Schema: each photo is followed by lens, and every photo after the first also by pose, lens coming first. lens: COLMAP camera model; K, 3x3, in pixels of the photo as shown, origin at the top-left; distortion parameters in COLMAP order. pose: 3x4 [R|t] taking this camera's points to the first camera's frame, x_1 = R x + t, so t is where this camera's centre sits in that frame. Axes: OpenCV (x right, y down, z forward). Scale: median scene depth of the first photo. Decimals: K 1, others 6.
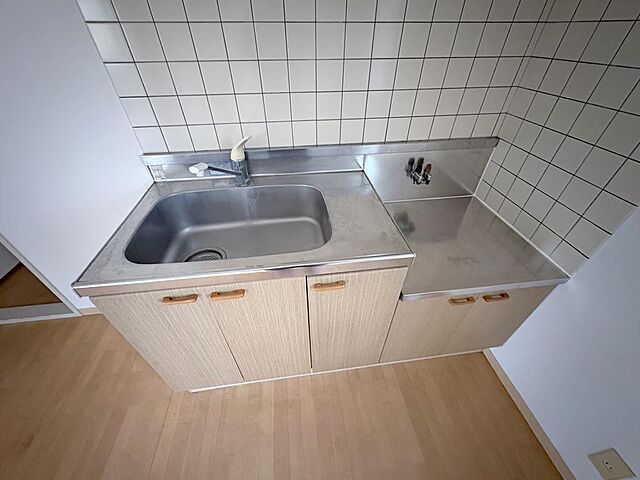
lens RADIAL K [[254.1, 0, 319.6], [0, 254.1, 239.5], [0, 0, 1]] dist [-0.000965, 0.000313]
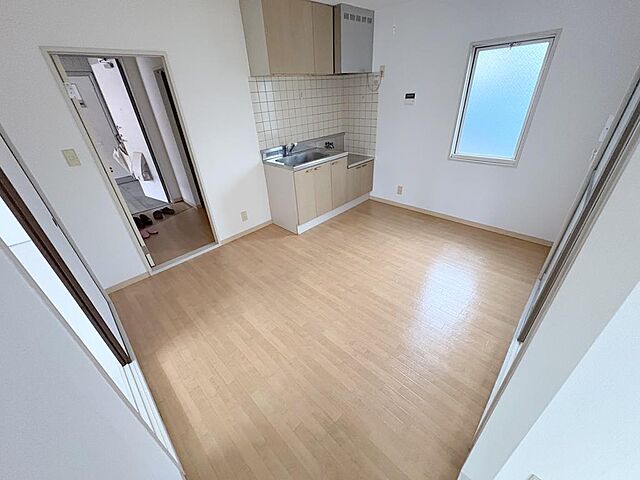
lens RADIAL K [[254.1, 0, 319.6], [0, 254.1, 239.5], [0, 0, 1]] dist [-0.000965, 0.000313]
pose [[0.786977, -0.346234, 0.510676, -1.990035], [0.435102, 0.898279, -0.061489, 1.058743], [-0.437440, 0.270586, 0.857572, -1.536596]]
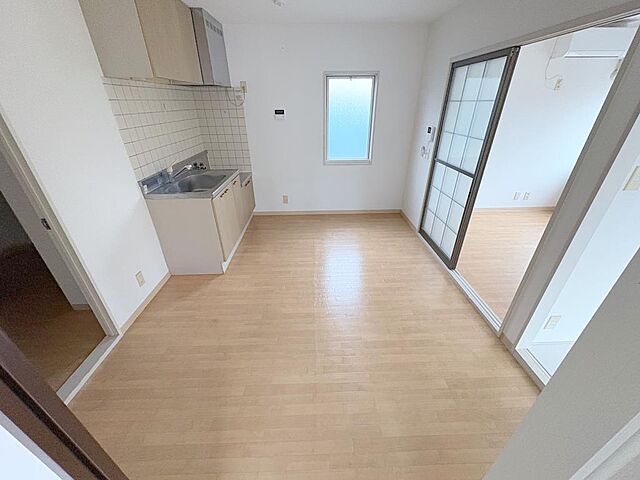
lens RADIAL K [[254.1, 0, 319.6], [0, 254.1, 239.5], [0, 0, 1]] dist [-0.000965, 0.000313]
pose [[0.101150, -0.474954, 0.874178, -2.547379], [0.641547, 0.702723, 0.307568, 0.304198], [-0.760386, 0.529716, 0.375786, -0.651999]]
